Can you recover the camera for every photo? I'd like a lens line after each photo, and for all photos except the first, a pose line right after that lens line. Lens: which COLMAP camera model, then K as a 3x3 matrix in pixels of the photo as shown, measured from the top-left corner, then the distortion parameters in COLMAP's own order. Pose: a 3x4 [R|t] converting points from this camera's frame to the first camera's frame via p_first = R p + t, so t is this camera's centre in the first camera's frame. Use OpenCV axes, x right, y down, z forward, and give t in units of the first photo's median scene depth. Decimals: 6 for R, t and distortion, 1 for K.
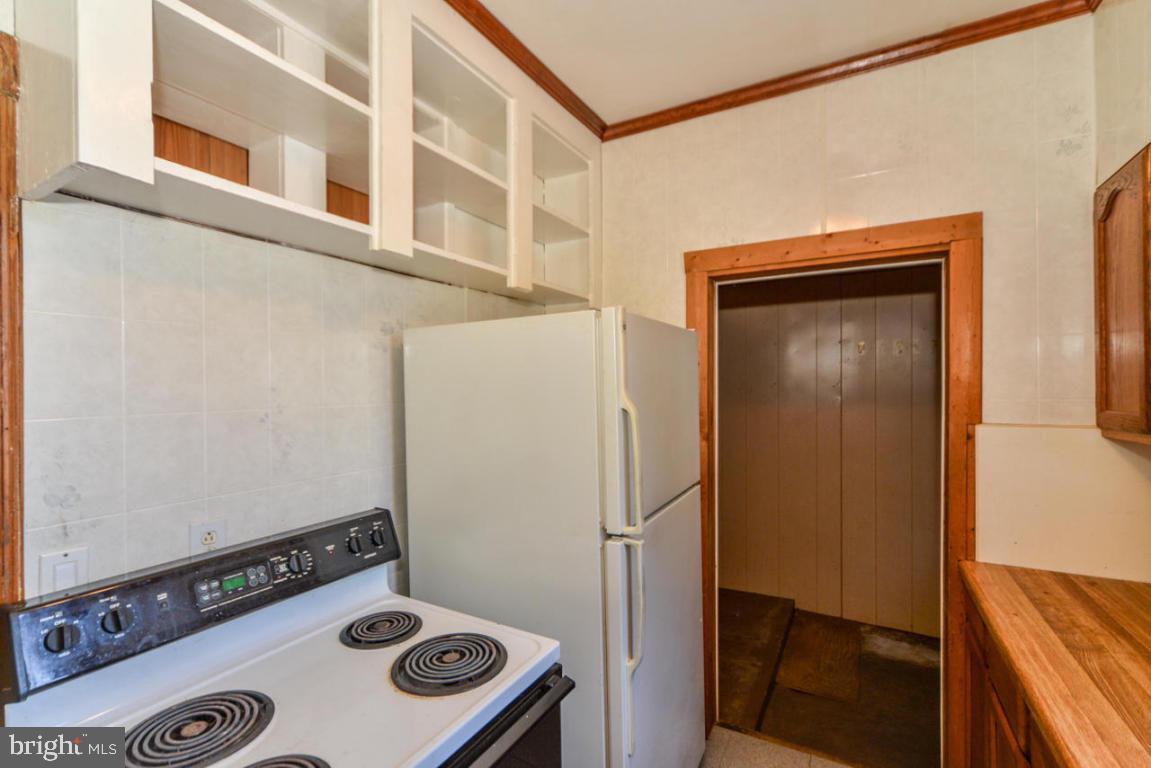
lens RADIAL K [[502.9, 0, 580.0], [0, 502.9, 387.7], [0, 0, 1]] dist [-0.001186, 0.000029]
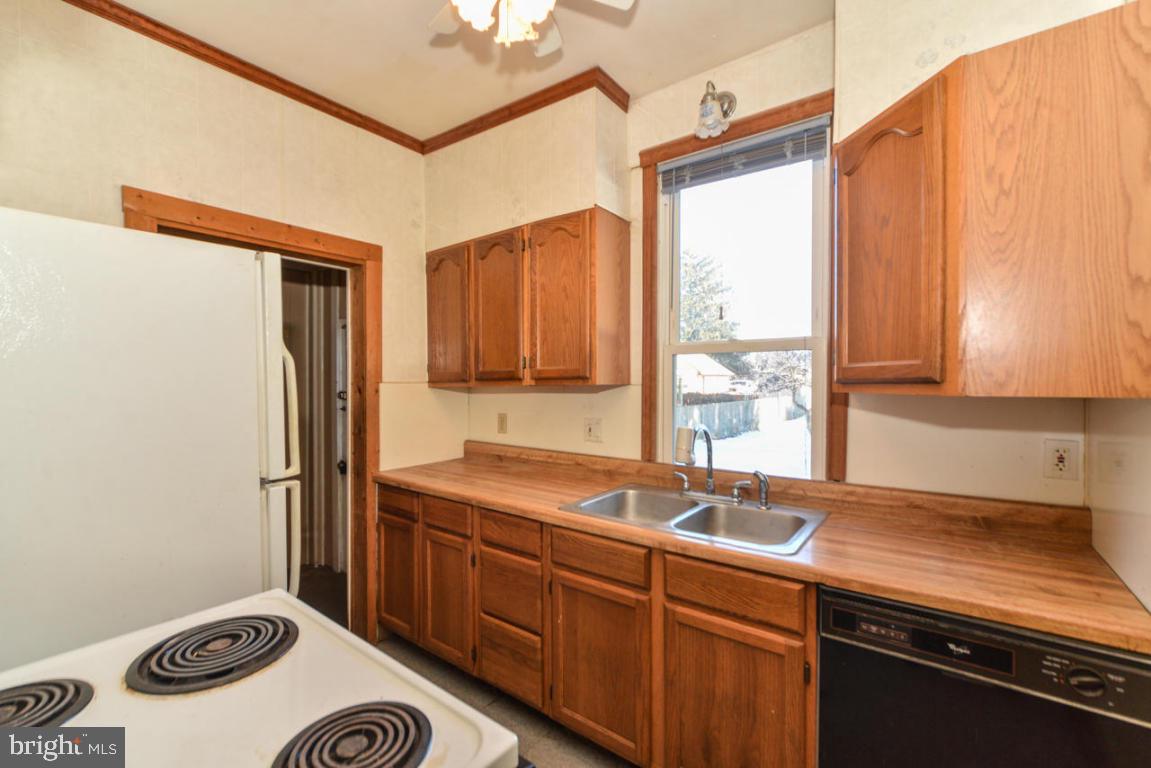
lens RADIAL K [[475.8, 0, 580.7], [0, 475.8, 379.9], [0, 0, 1]] dist [-0.001100, -0.000031]
pose [[0.135864, -0.001175, 0.990727, -0.608614], [0.004092, 0.999991, 0.000625, 0.070072], [-0.990719, 0.003969, 0.135868, 0.199458]]
